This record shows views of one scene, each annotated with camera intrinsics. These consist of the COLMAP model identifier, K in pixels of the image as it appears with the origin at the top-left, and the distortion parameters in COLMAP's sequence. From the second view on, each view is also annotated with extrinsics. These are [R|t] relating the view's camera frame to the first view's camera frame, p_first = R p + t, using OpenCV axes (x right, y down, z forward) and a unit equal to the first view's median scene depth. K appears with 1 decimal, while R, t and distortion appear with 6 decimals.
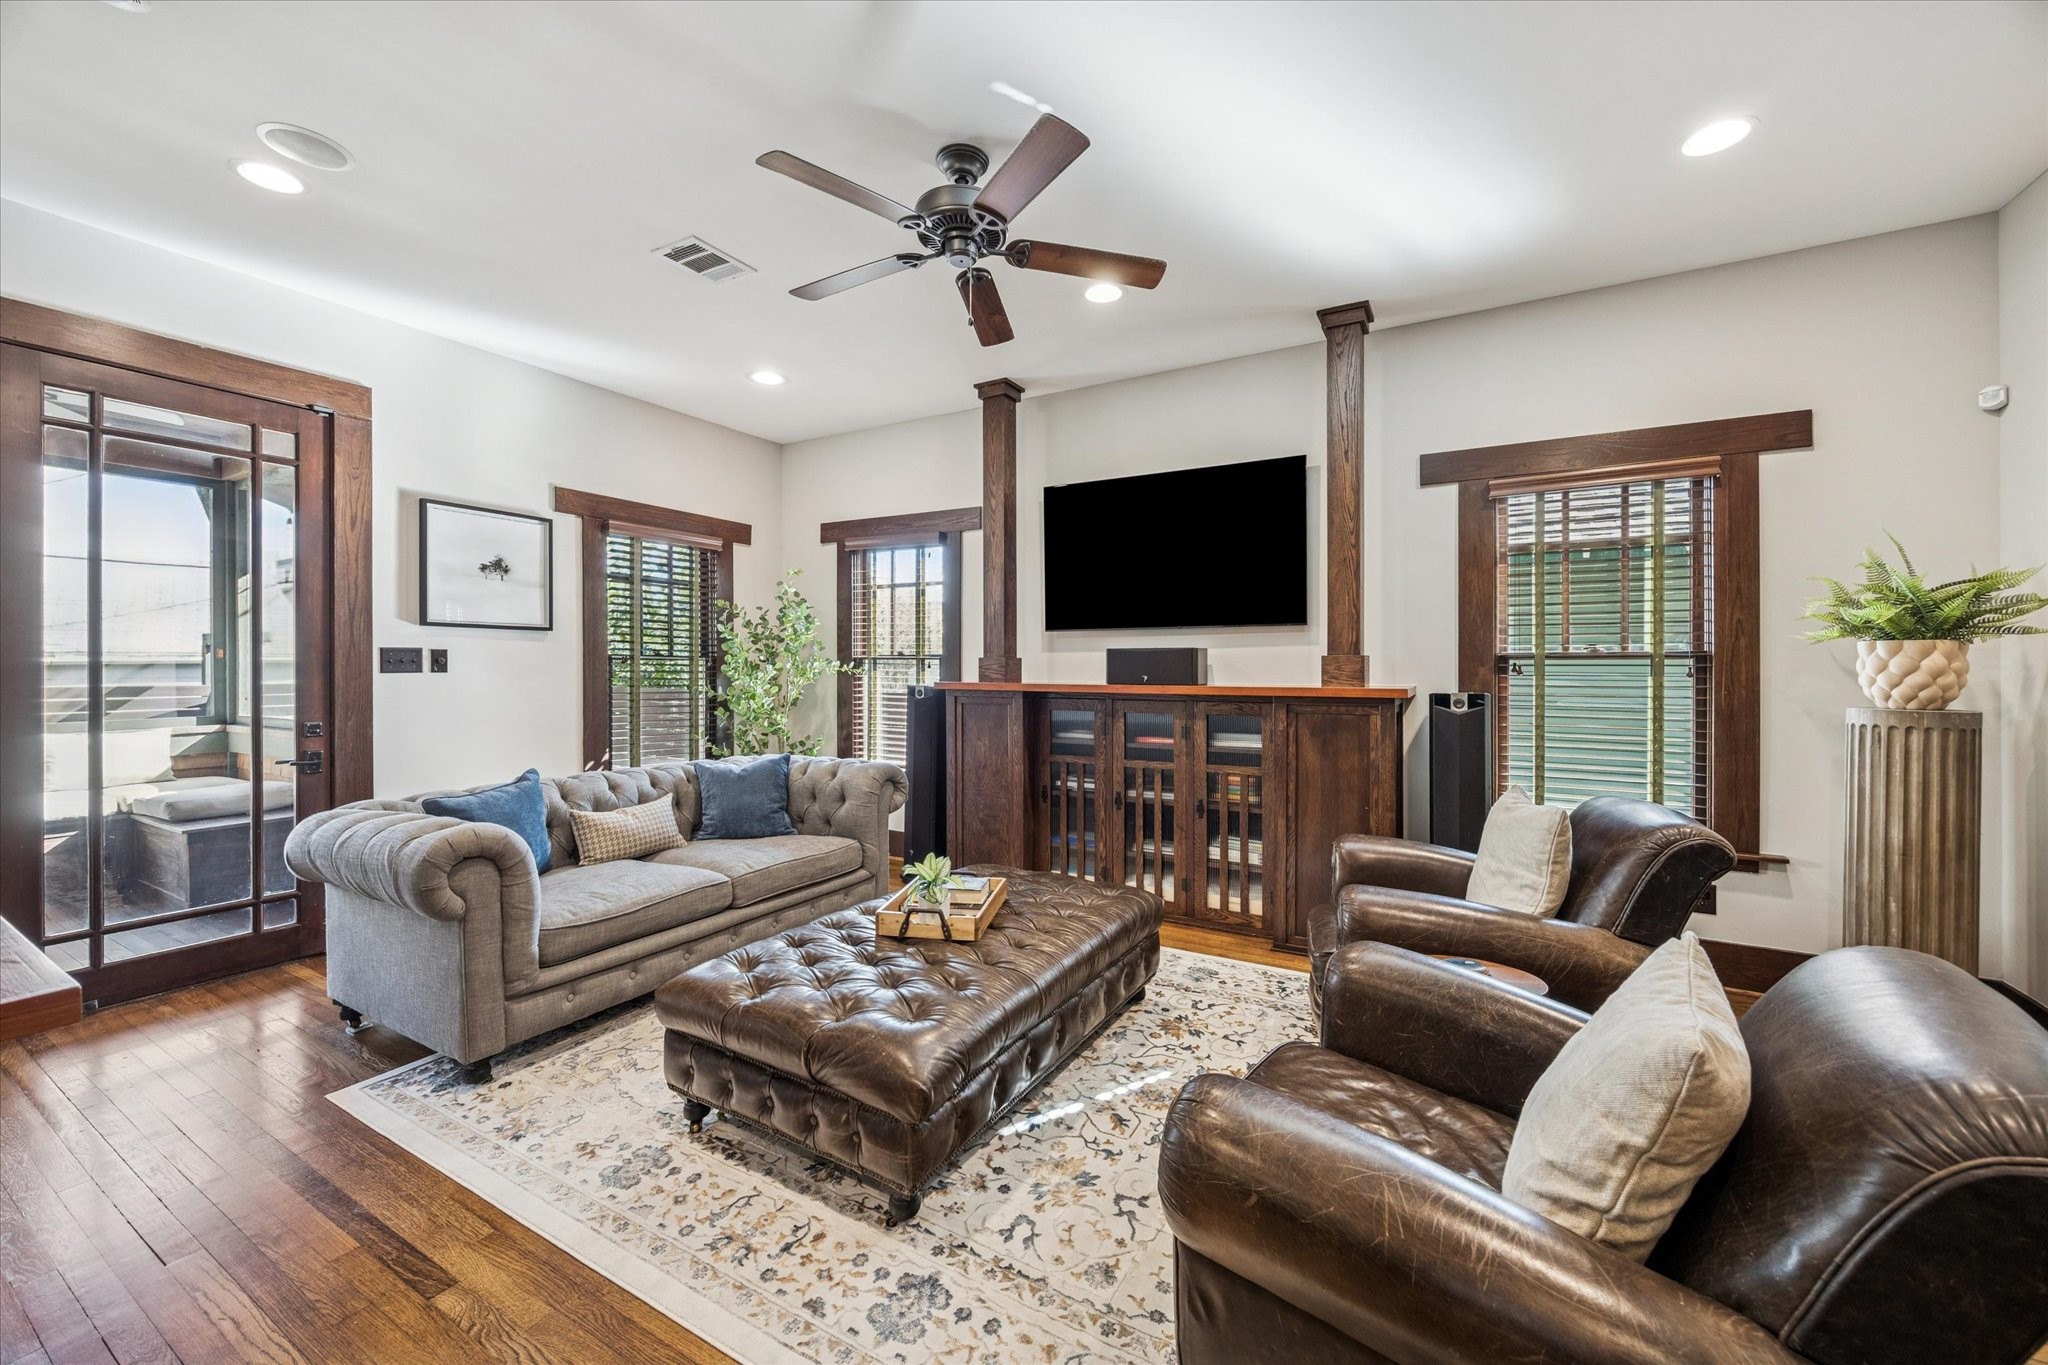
lens RADIAL K [[792.1, 0, 1025.1], [0, 792.1, 666.4], [0, 0, 1]] dist [-0.004989, -0.000827]
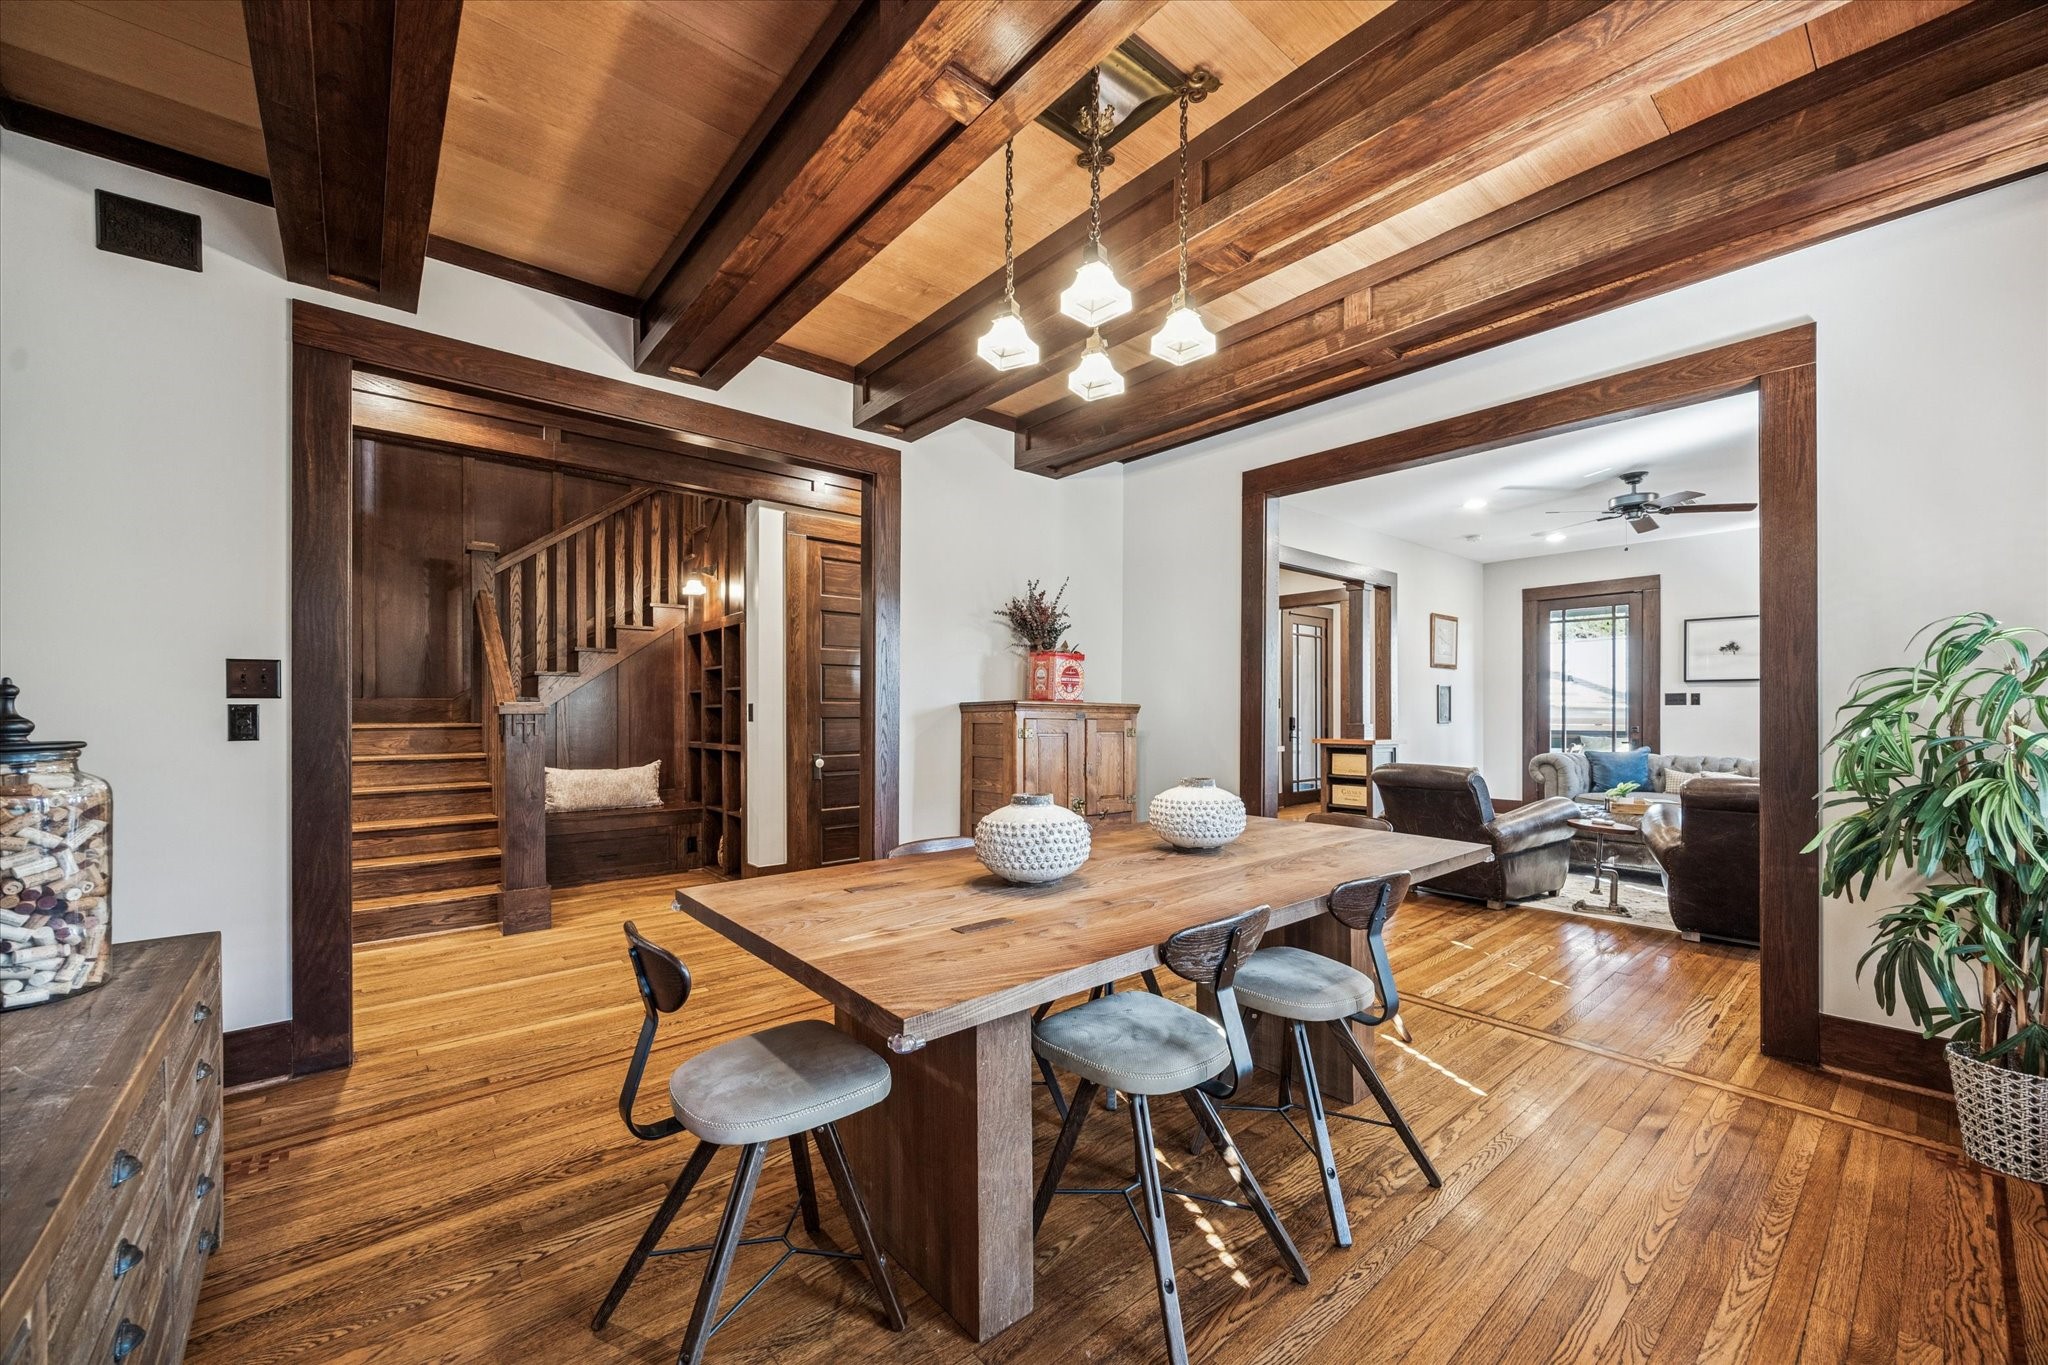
lens RADIAL K [[792.1, 0, 1017.2], [0, 792.1, 714.1], [0, 0, 1]] dist [-0.004989, -0.000827]
pose [[-0.341948, 0.003123, -0.939714, 1.733818], [0.000796, 0.999995, 0.003034, 0.023830], [0.939719, 0.000289, -0.341948, 0.072429]]
